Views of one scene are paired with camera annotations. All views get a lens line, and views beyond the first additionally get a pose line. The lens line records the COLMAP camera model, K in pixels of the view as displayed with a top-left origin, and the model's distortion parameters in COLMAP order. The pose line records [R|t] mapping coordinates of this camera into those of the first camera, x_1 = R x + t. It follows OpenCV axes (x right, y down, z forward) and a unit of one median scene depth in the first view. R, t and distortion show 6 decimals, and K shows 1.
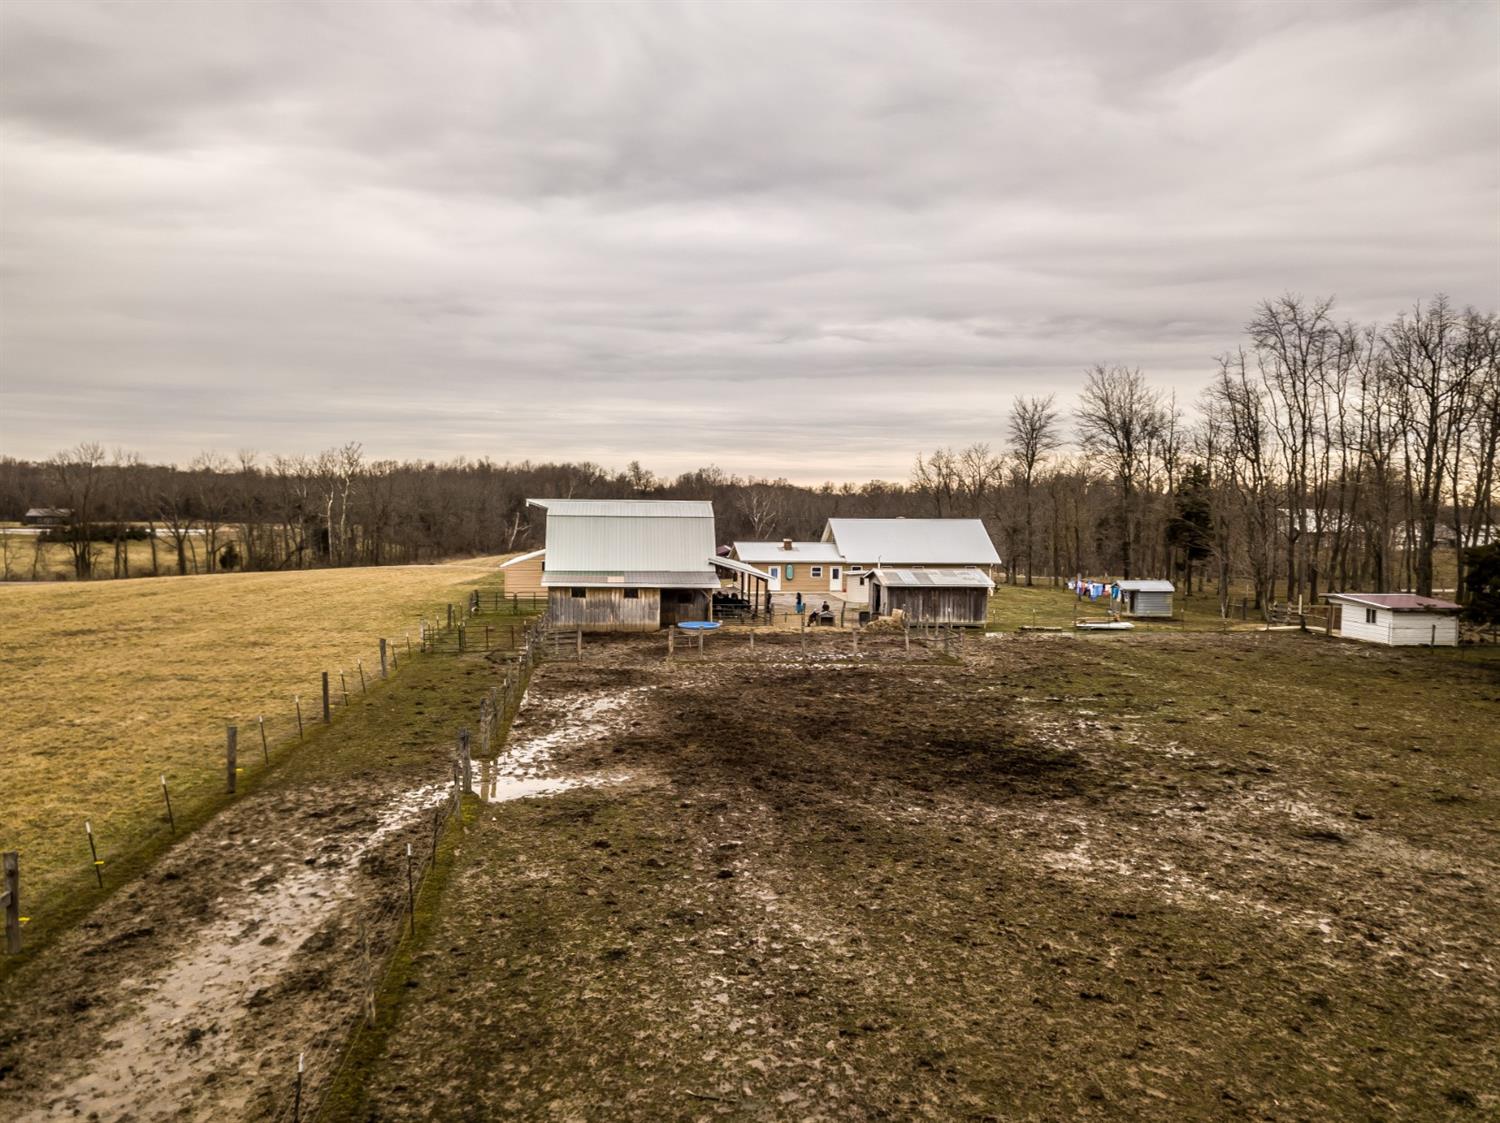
lens RADIAL K [[1184.1, 0, 734.4], [0, 1184.1, 550.0], [0, 0, 1]] dist [0.057780, -0.040399]
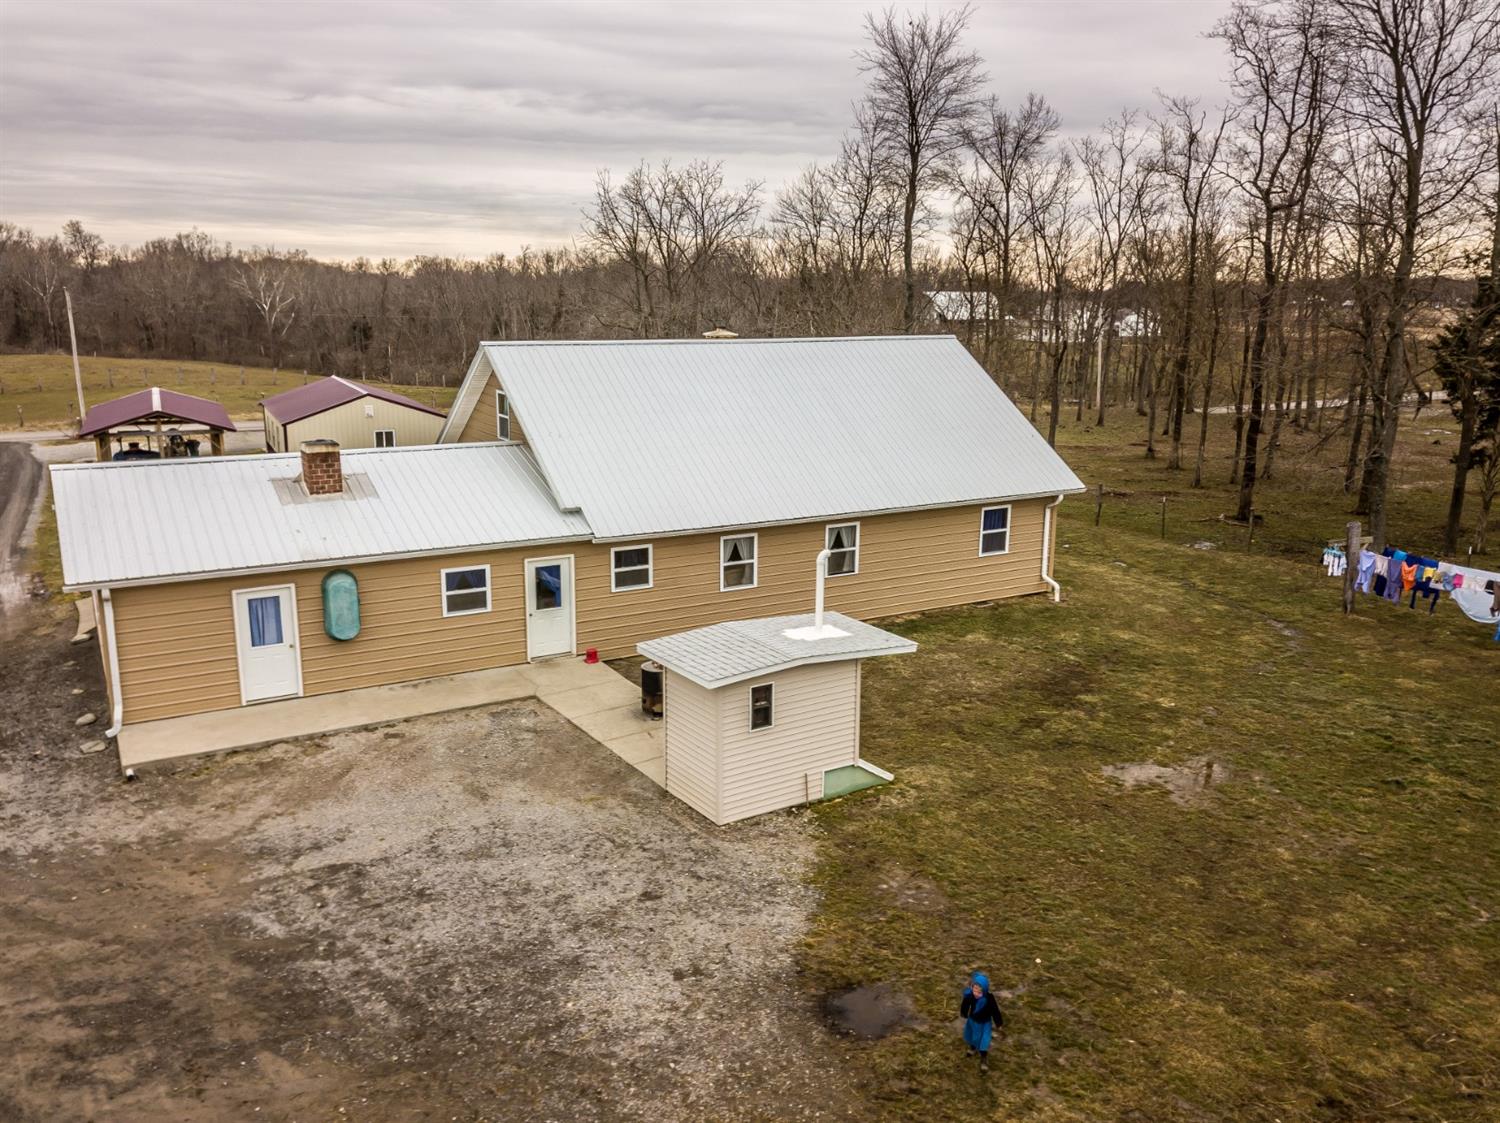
lens RADIAL K [[1184.1, 0, 734.4], [0, 1184.1, 550.0], [0, 0, 1]] dist [0.057780, -0.040399]
pose [[0.929147, -0.069834, 0.363054, 0.032624], [0.004918, 0.984246, 0.176735, -0.026673], [-0.369677, -0.162428, 0.914853, 0.723561]]
